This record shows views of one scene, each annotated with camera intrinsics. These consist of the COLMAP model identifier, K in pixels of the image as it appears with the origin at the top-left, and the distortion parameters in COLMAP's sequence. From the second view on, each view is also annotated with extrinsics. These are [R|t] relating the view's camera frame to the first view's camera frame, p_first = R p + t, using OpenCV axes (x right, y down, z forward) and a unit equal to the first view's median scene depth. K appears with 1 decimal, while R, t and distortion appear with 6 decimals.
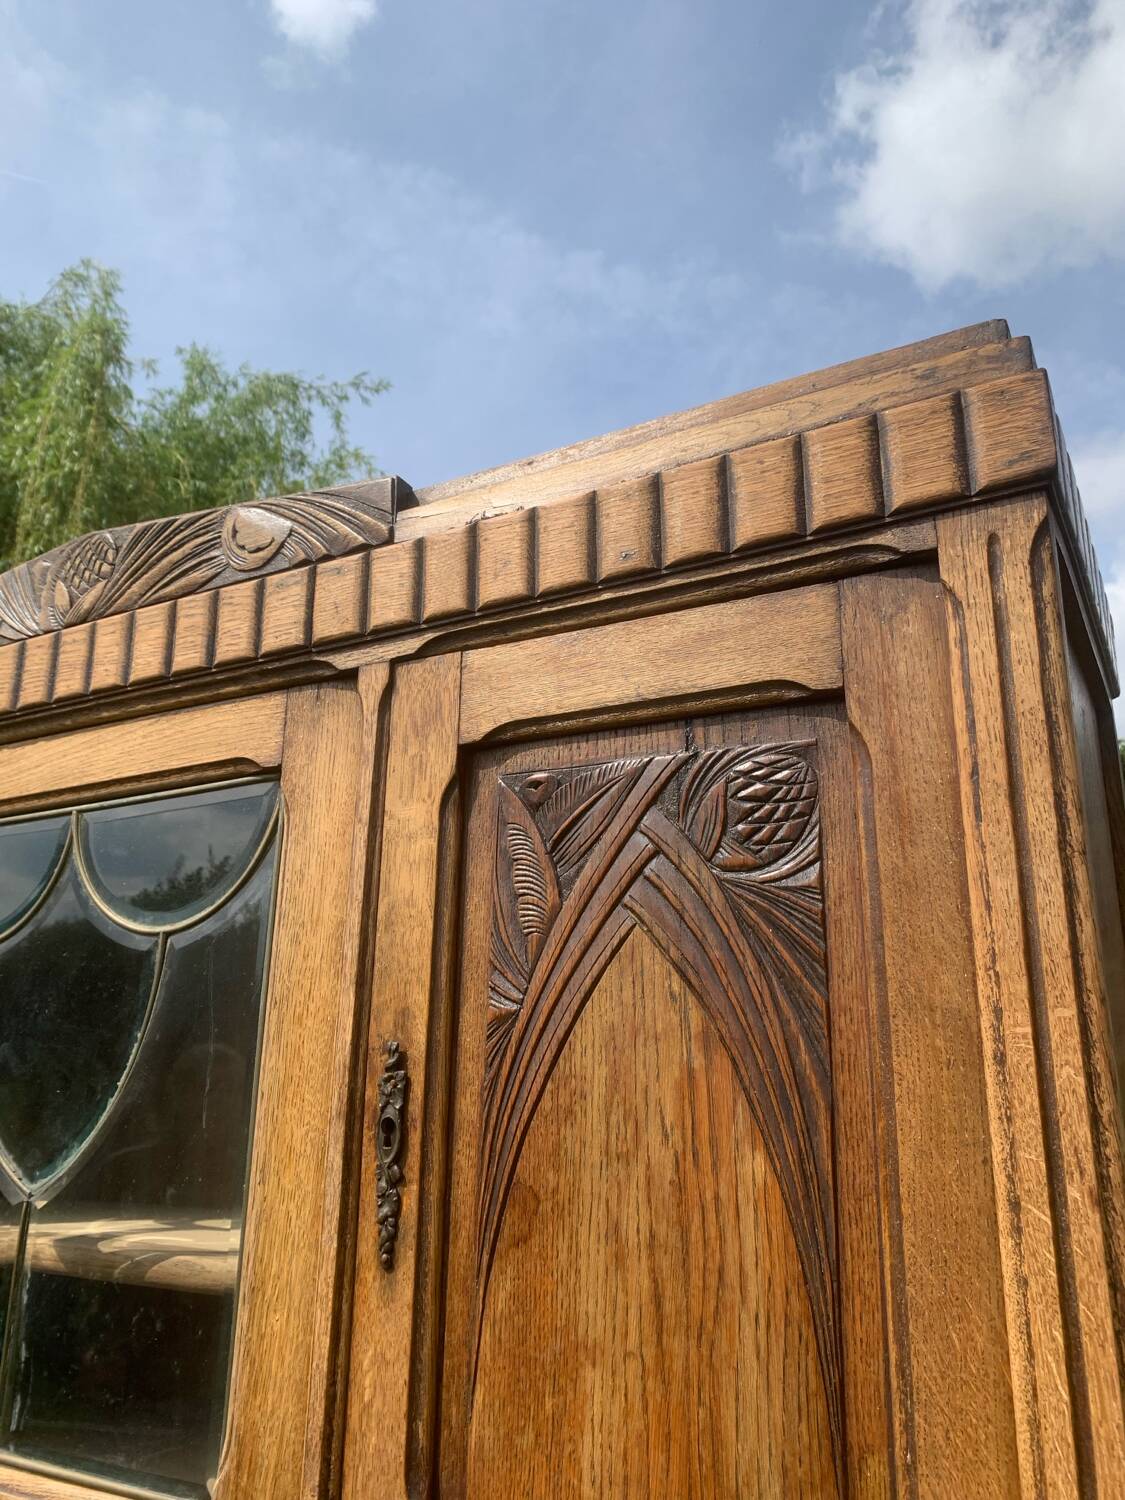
lens RADIAL K [[1159.4, 0, 562.0], [0, 1159.4, 753.2], [0, 0, 1]] dist [0.052390, -0.063271]
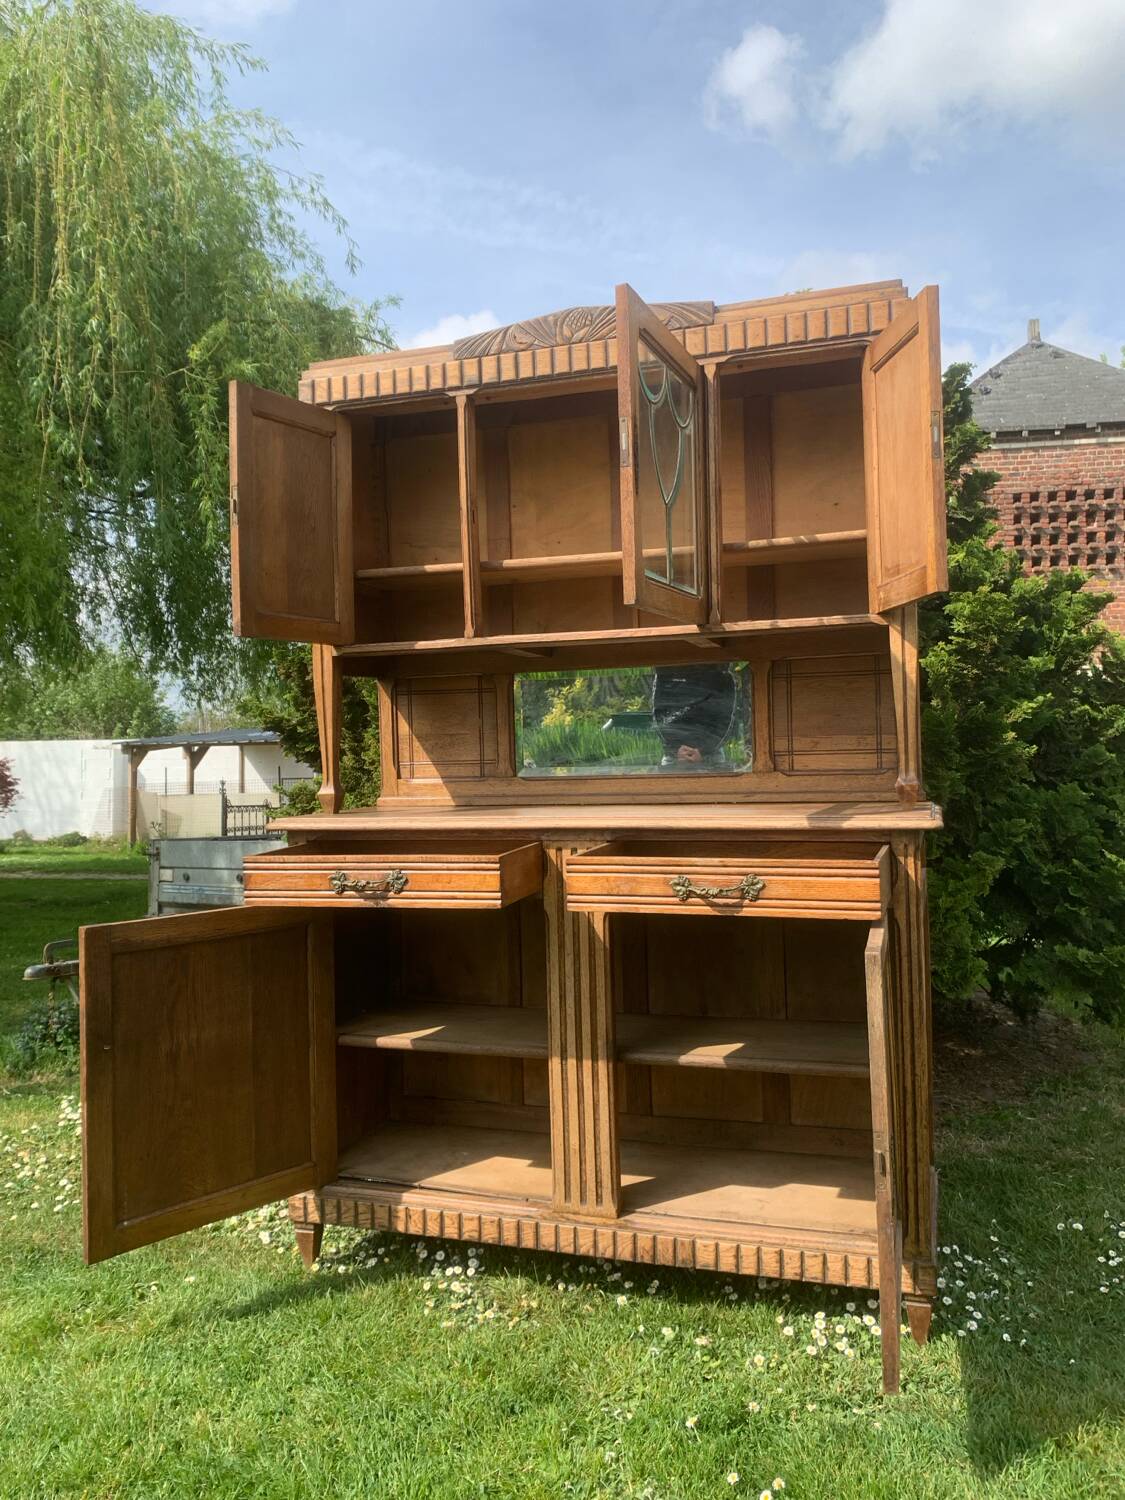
lens RADIAL K [[1146.8, 0, 565.2], [0, 1146.8, 746.4], [0, 0, 1]] dist [0.004546, -0.007768]
pose [[0.977670, -0.045491, 0.205163, -1.417844], [-0.016087, 0.957222, 0.288908, 0.030672], [-0.209529, -0.285757, 0.935115, -2.515935]]
